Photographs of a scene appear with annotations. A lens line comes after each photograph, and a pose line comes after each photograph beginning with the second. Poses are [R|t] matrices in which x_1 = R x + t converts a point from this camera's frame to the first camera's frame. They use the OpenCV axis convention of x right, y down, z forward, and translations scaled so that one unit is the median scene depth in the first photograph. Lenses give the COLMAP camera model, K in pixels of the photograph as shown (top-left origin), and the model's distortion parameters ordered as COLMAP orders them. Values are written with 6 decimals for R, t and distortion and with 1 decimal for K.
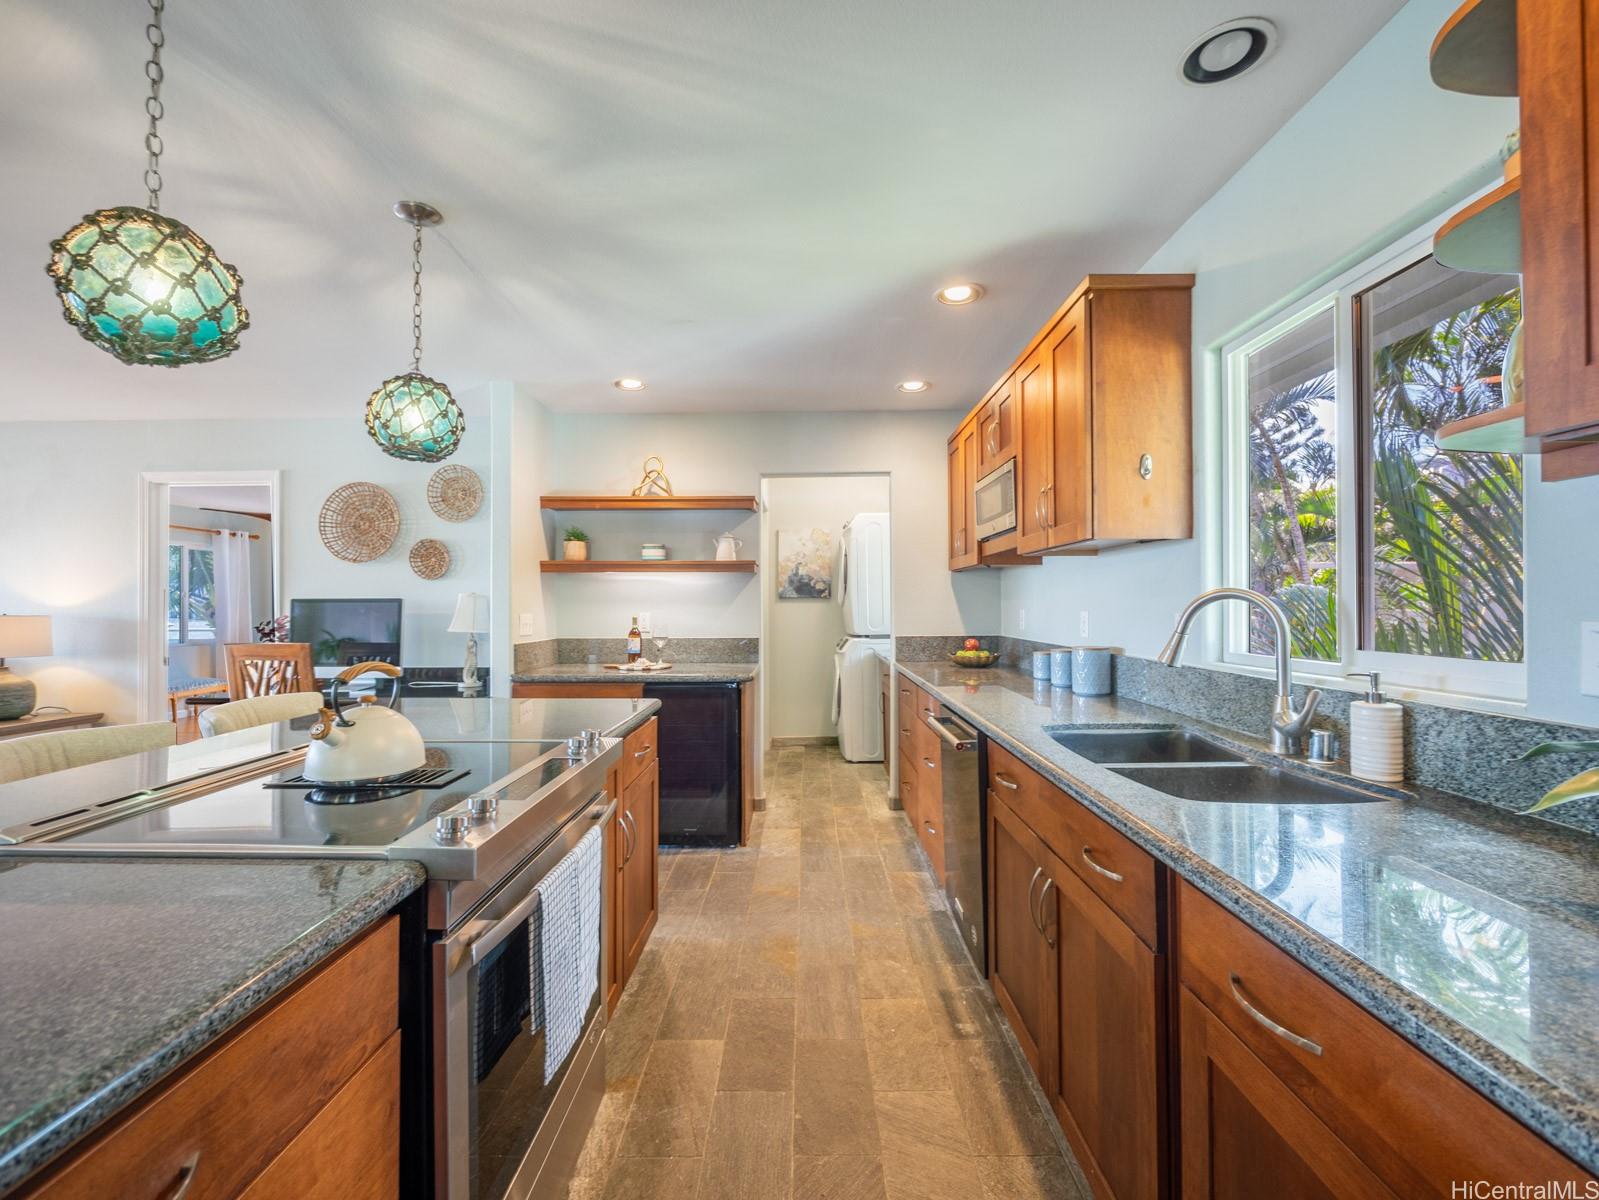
lens RADIAL K [[662.6, 0, 778.0], [0, 662.6, 593.3], [0, 0, 1]] dist [-0.011763, 0.001001]
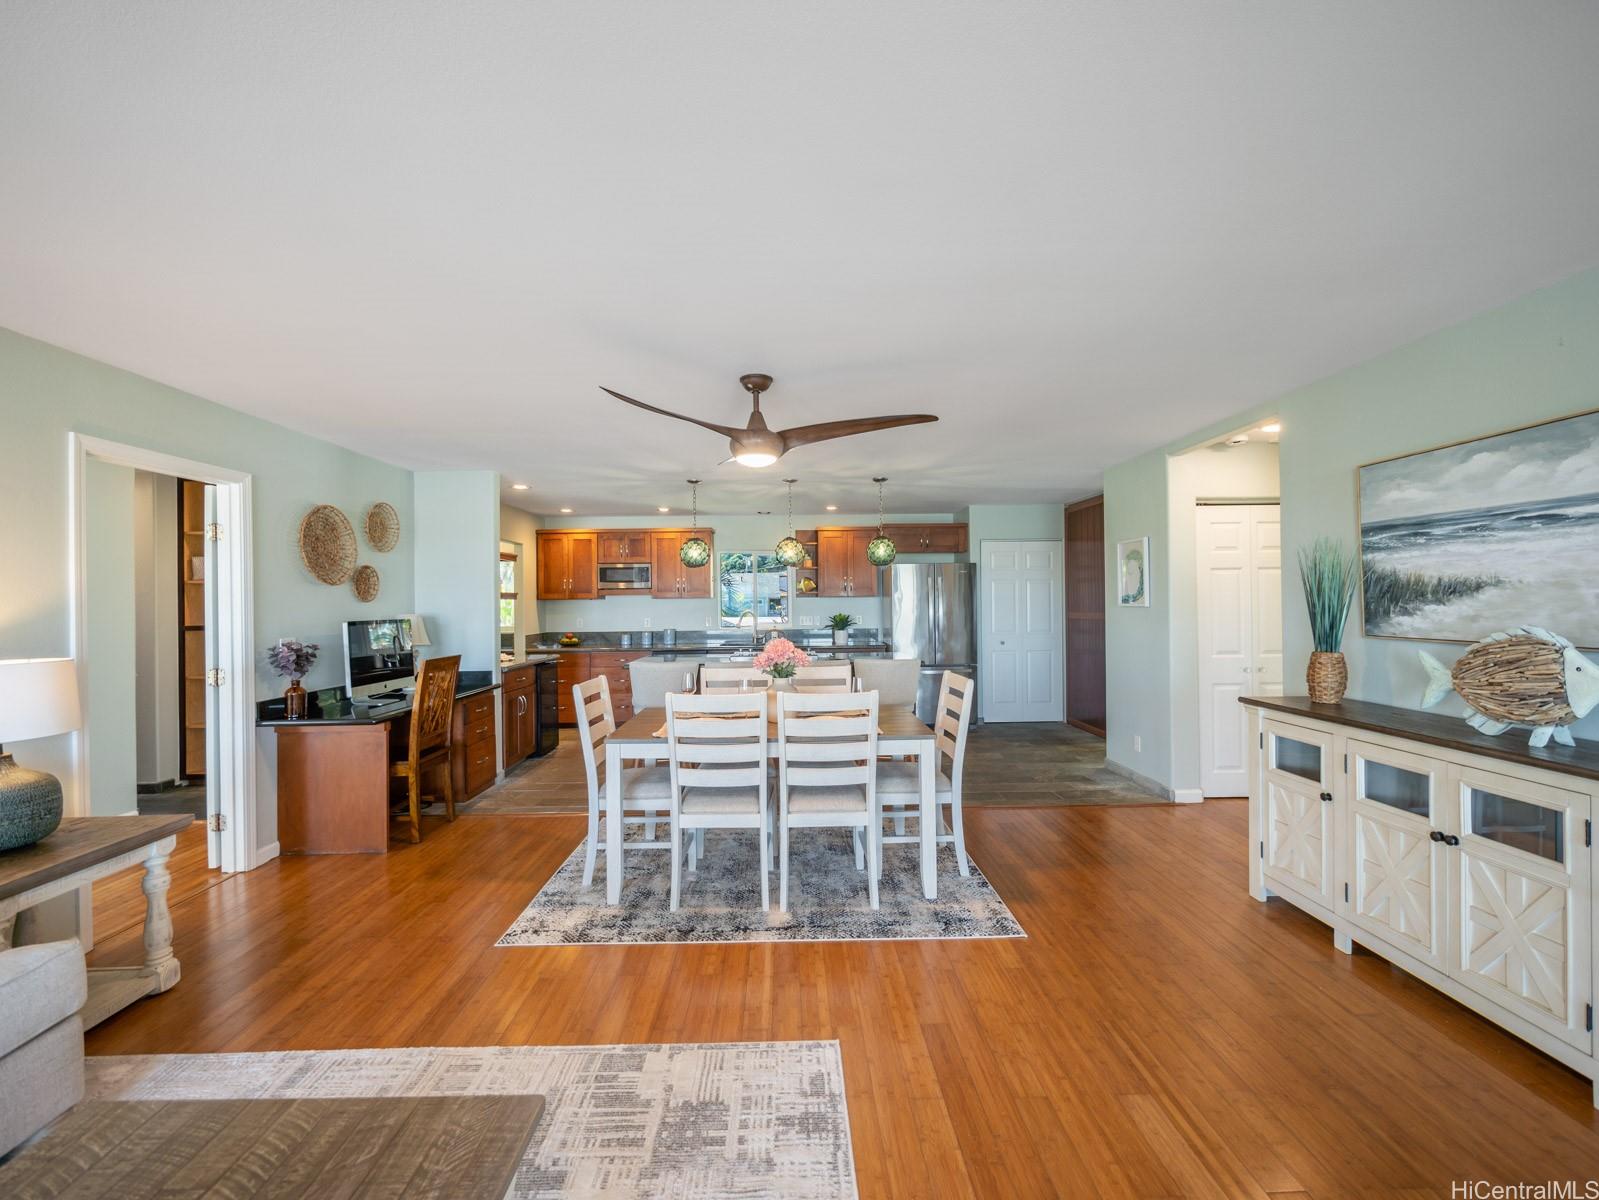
lens RADIAL K [[662.6, 0, 800.8], [0, 662.6, 596.5], [0, 0, 1]] dist [-0.011763, 0.001001]
pose [[-0.035830, 0.014802, 0.999248, -1.771881], [-0.005839, 0.999870, -0.015020, -0.019062], [-0.999341, -0.006373, -0.035739, 0.329636]]
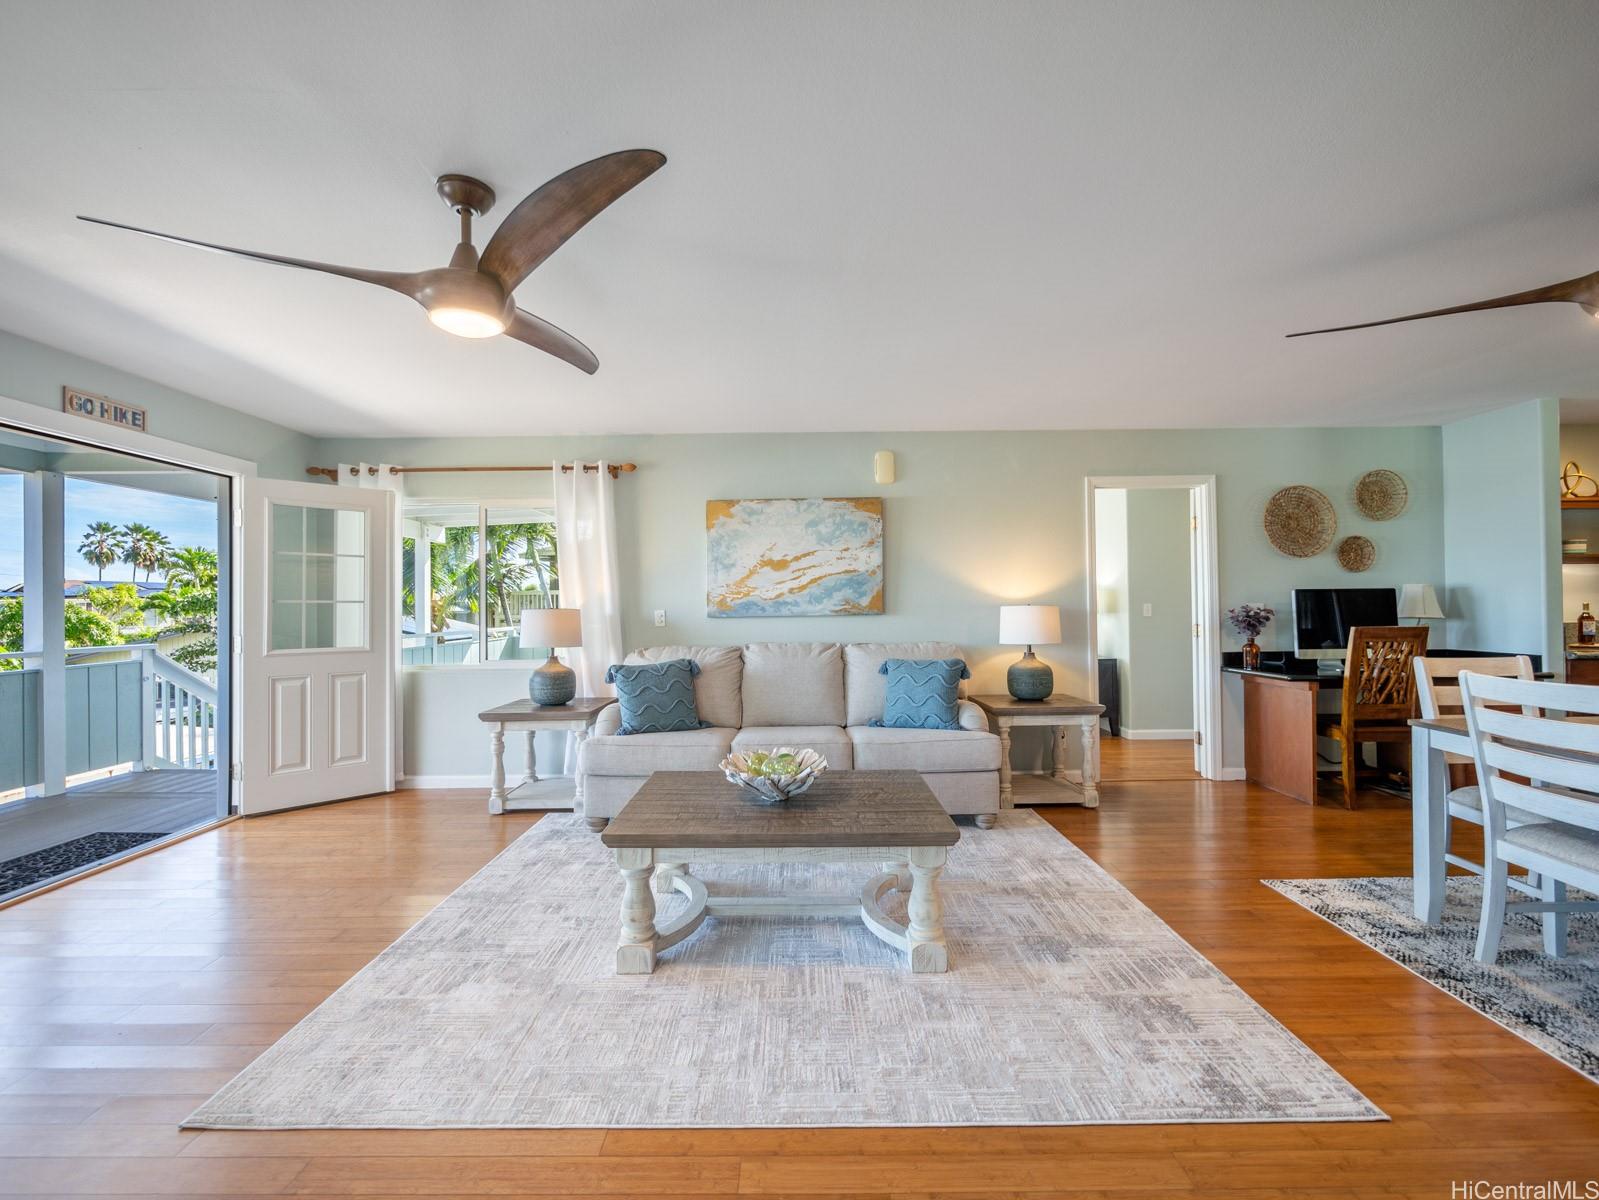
lens RADIAL K [[662.6, 0, 787.9], [0, 662.6, 608.3], [0, 0, 1]] dist [-0.011763, 0.001001]
pose [[0.999972, -0.007198, -0.001919, -1.592959], [0.007237, 0.999749, 0.021198, 0.010363], [0.001766, -0.021212, 0.999773, -0.130219]]
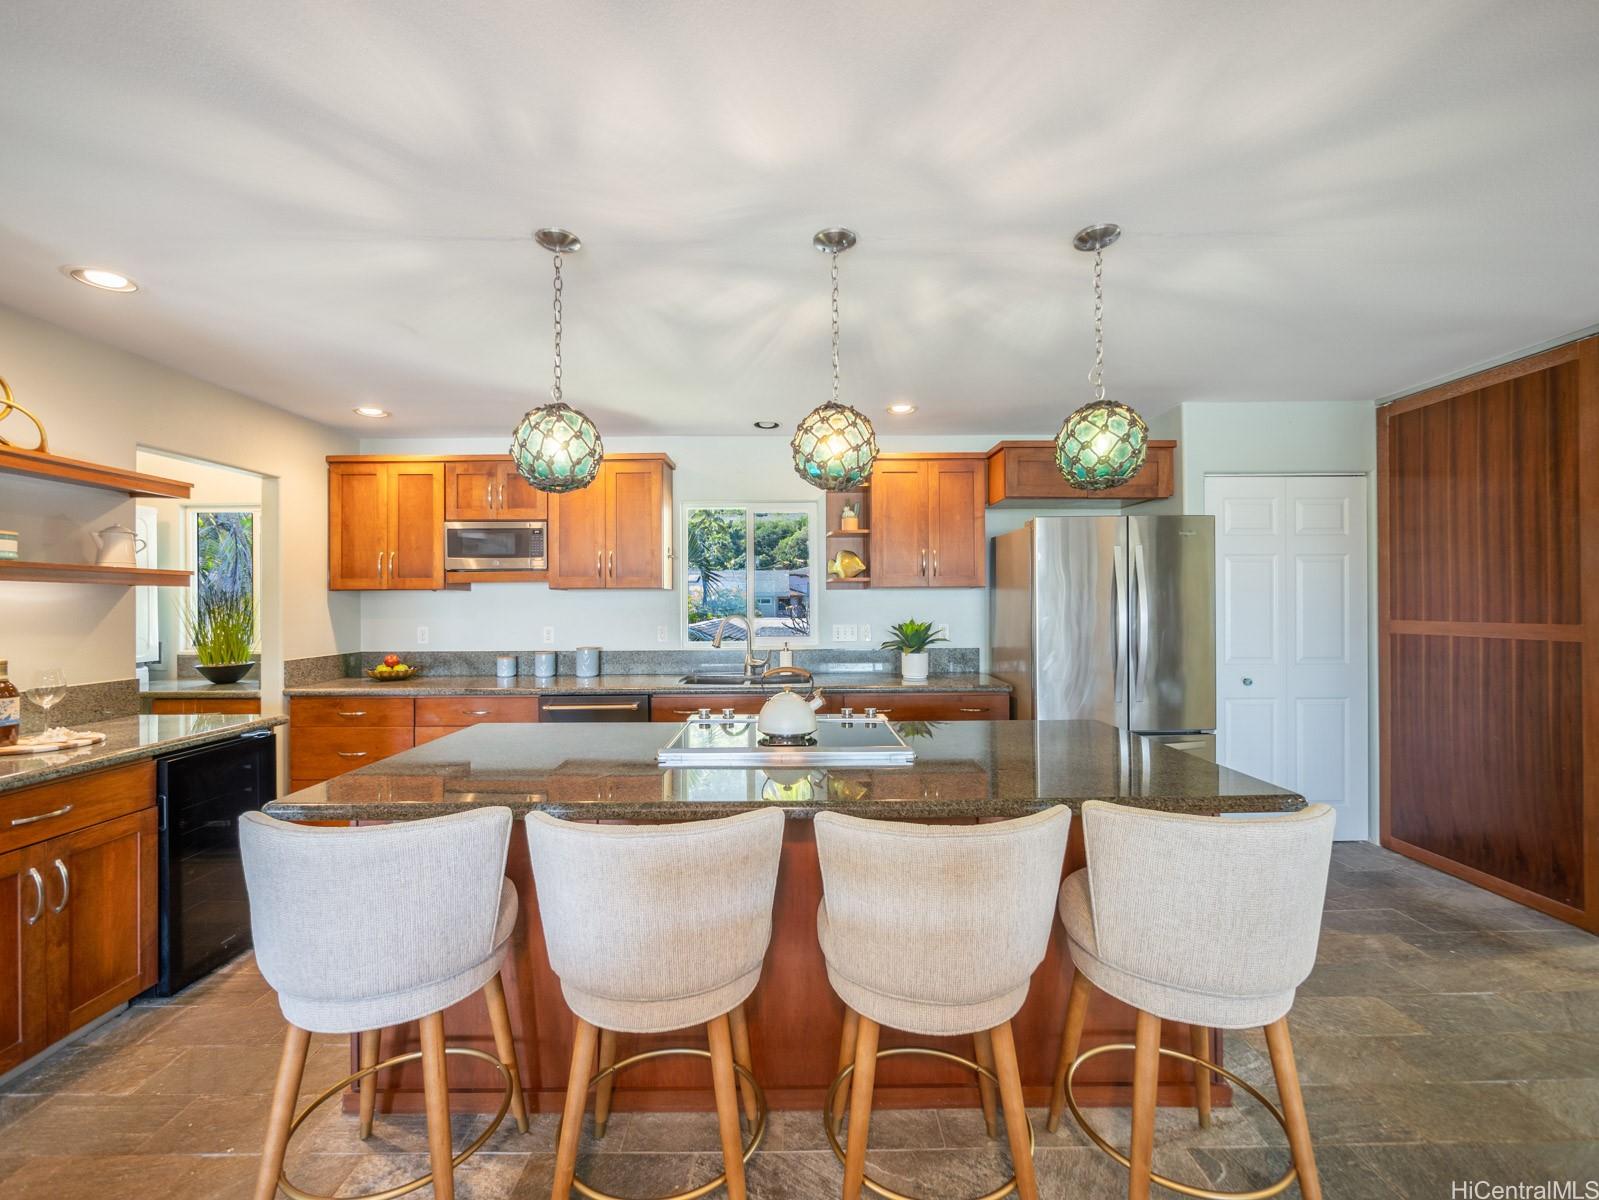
lens RADIAL K [[662.6, 0, 813.4], [0, 662.6, 604.5], [0, 0, 1]] dist [-0.011763, 0.001001]
pose [[-0.040758, 0.002760, 0.999165, -0.800261], [-0.011267, 0.999931, -0.003221, -0.018103], [-0.999106, -0.011389, -0.040724, 0.336187]]
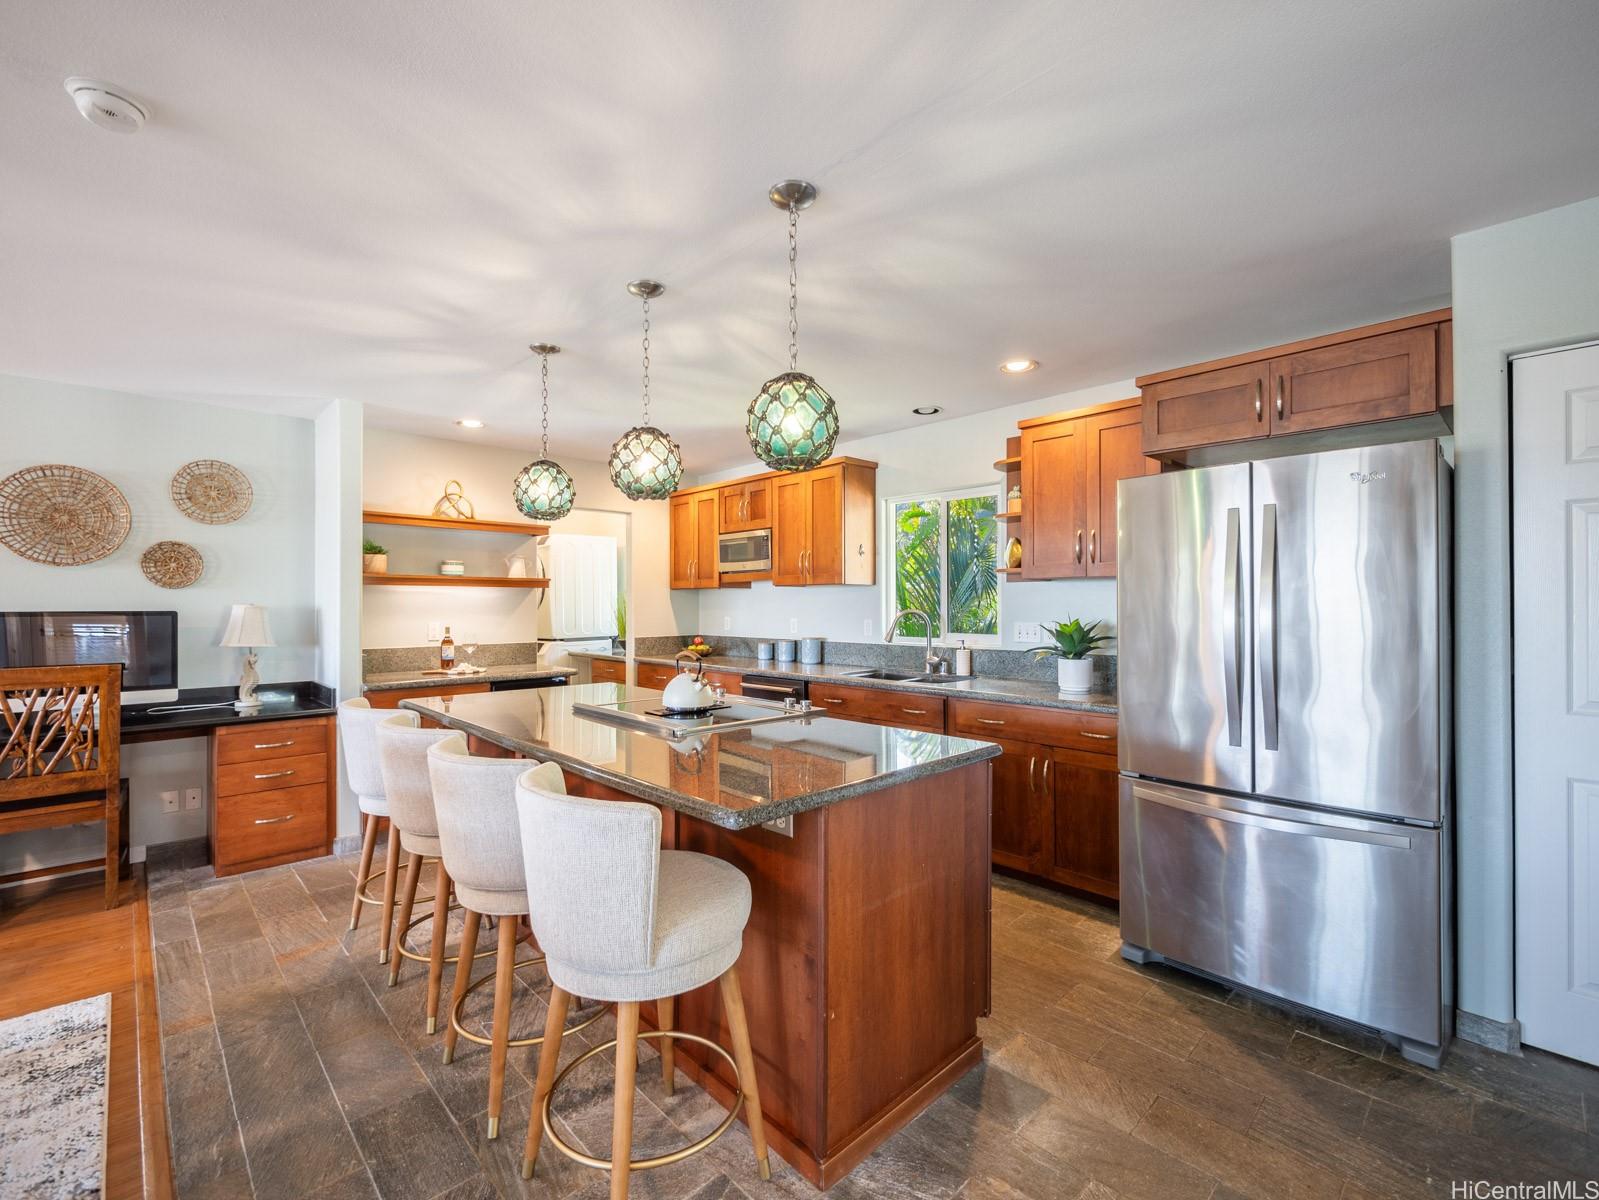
lens RADIAL K [[722.6, 0, 795.1], [0, 722.6, 596.4], [0, 0, 1]] dist [-0.004493, -0.000278]
pose [[0.708712, 0.010524, 0.705420, -0.656403], [-0.013219, 0.999911, -0.001637, -0.020759], [-0.705374, -0.008165, 0.708788, -0.265445]]
